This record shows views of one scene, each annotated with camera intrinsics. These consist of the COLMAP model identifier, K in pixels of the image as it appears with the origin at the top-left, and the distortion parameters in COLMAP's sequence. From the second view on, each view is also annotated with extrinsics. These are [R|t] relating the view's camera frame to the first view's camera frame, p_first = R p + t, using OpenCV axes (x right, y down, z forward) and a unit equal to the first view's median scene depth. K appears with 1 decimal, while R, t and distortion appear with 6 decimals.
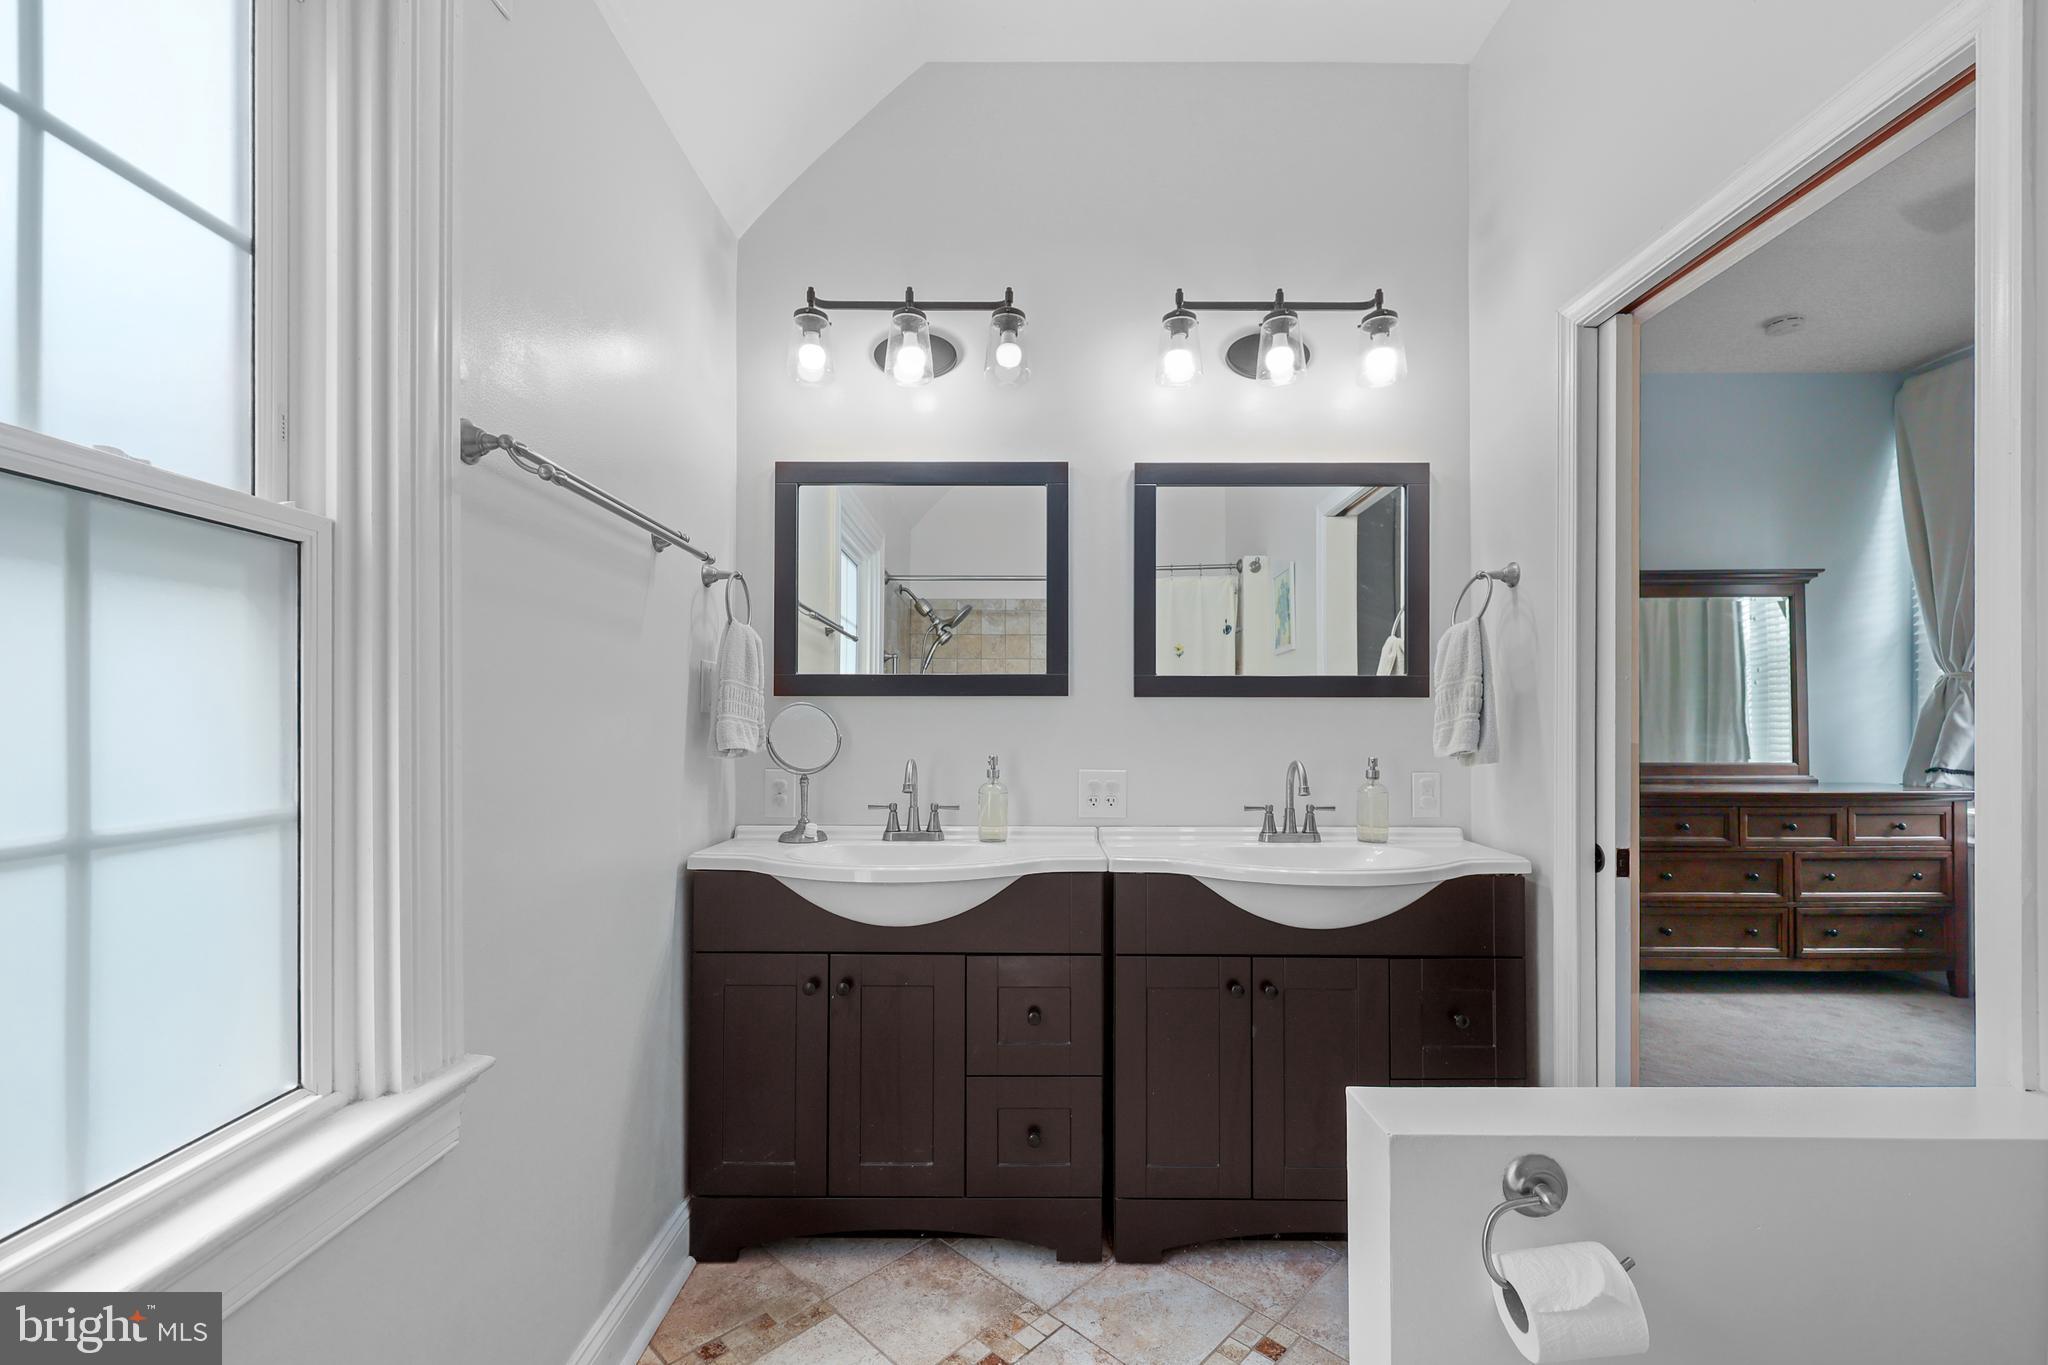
lens RADIAL K [[830.5, 0, 1039.6], [0, 830.5, 716.7], [0, 0, 1]] dist [0.001239, 0.000203]
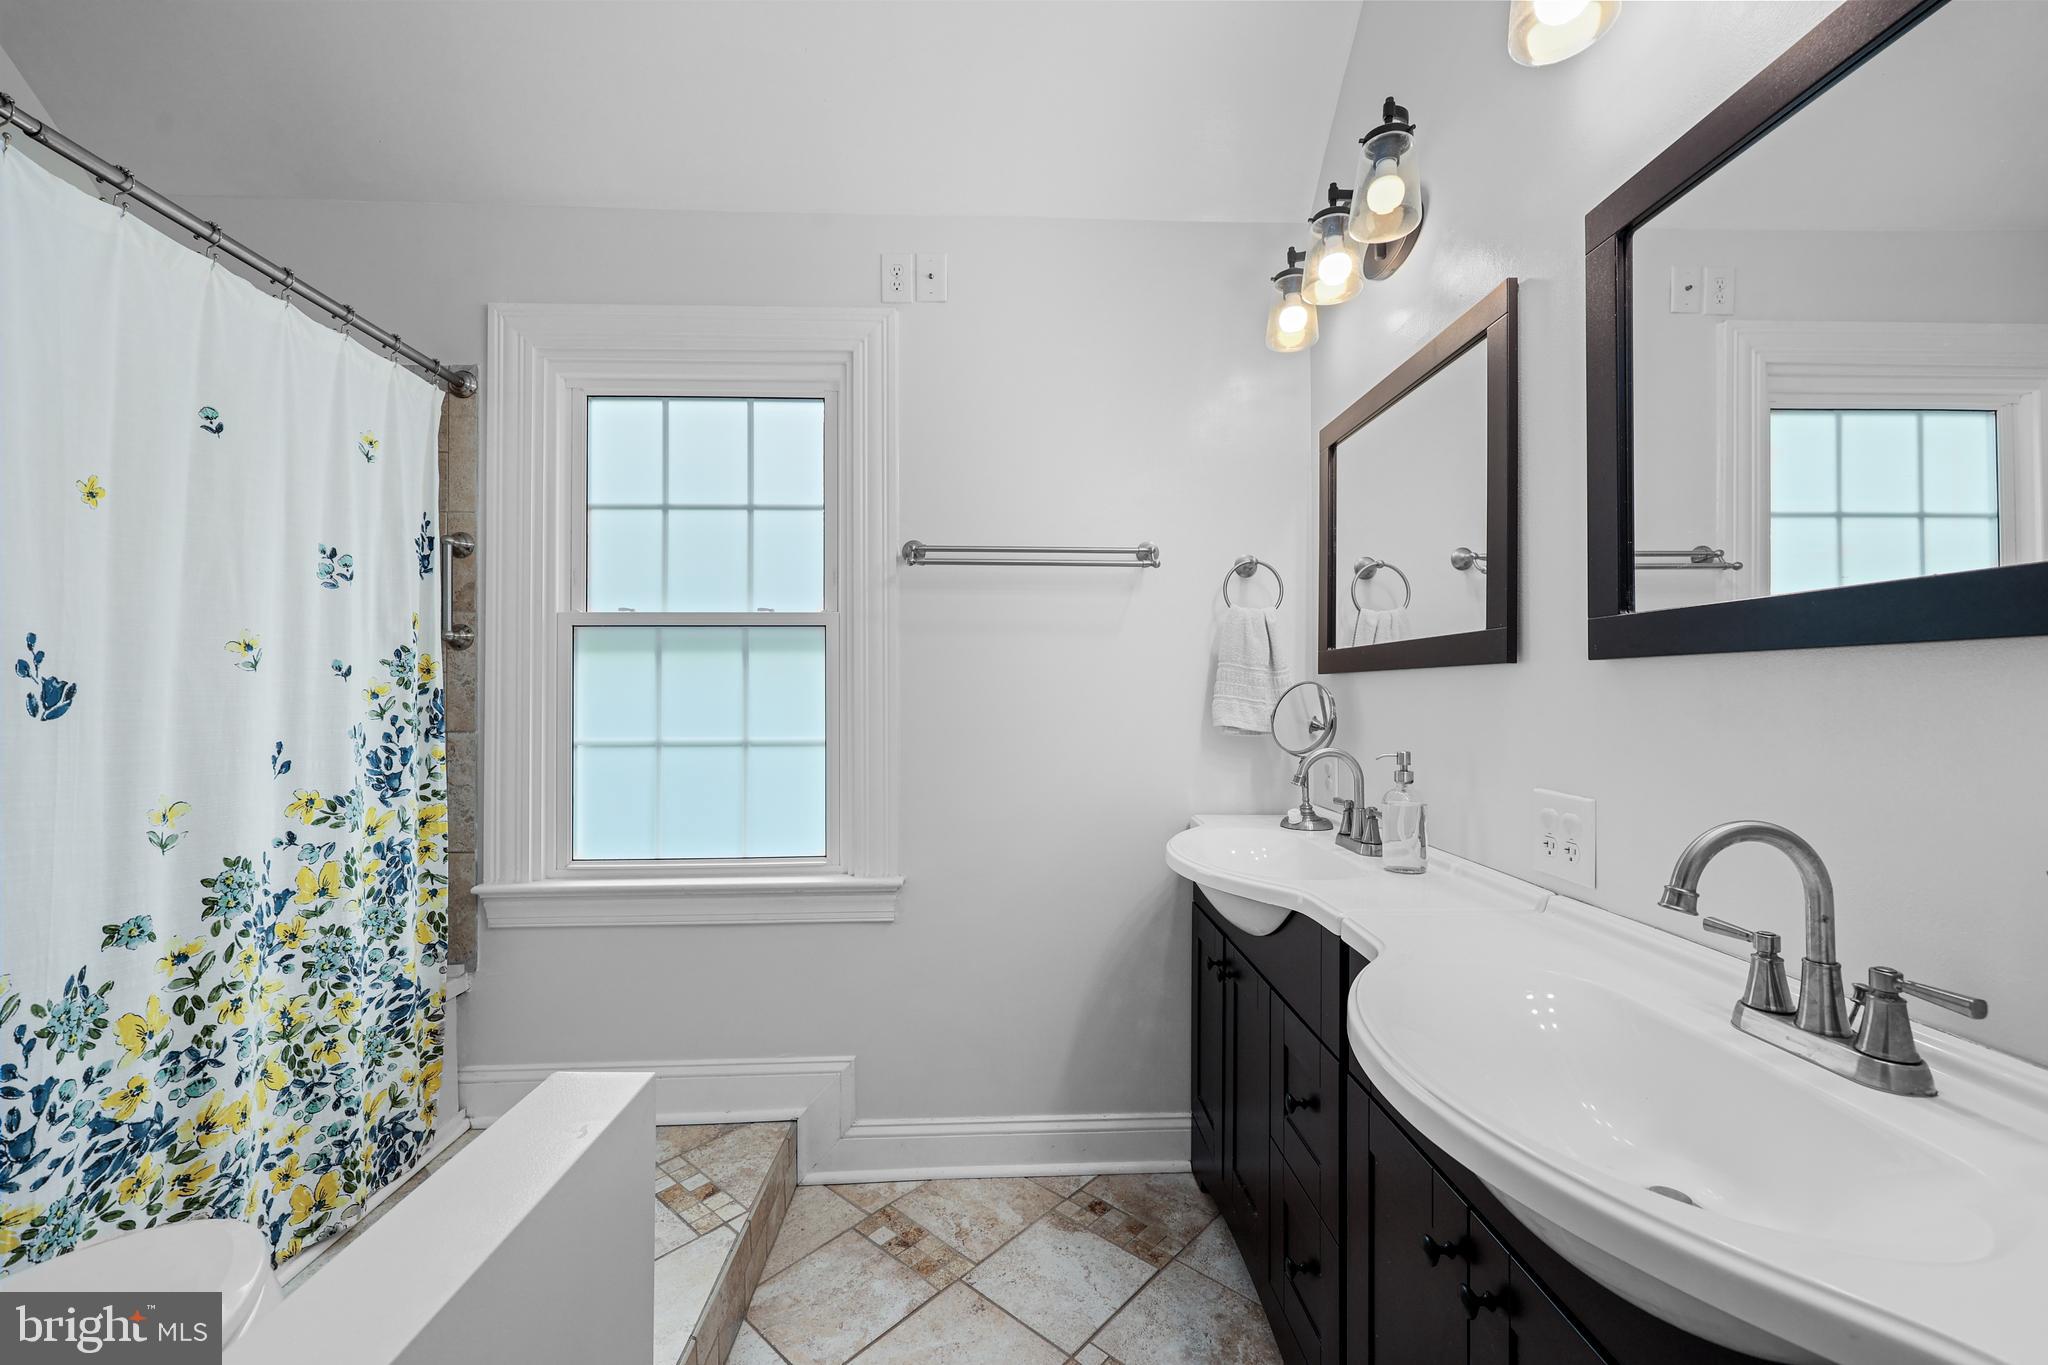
lens RADIAL K [[830.5, 0, 1030.6], [0, 830.5, 680.9], [0, 0, 1]] dist [0.001239, 0.000203]
pose [[0.036446, -0.012712, -0.999255, 0.643558], [0.010444, 0.999869, -0.012339, -0.008014], [0.999281, -0.009986, 0.036574, 0.649475]]
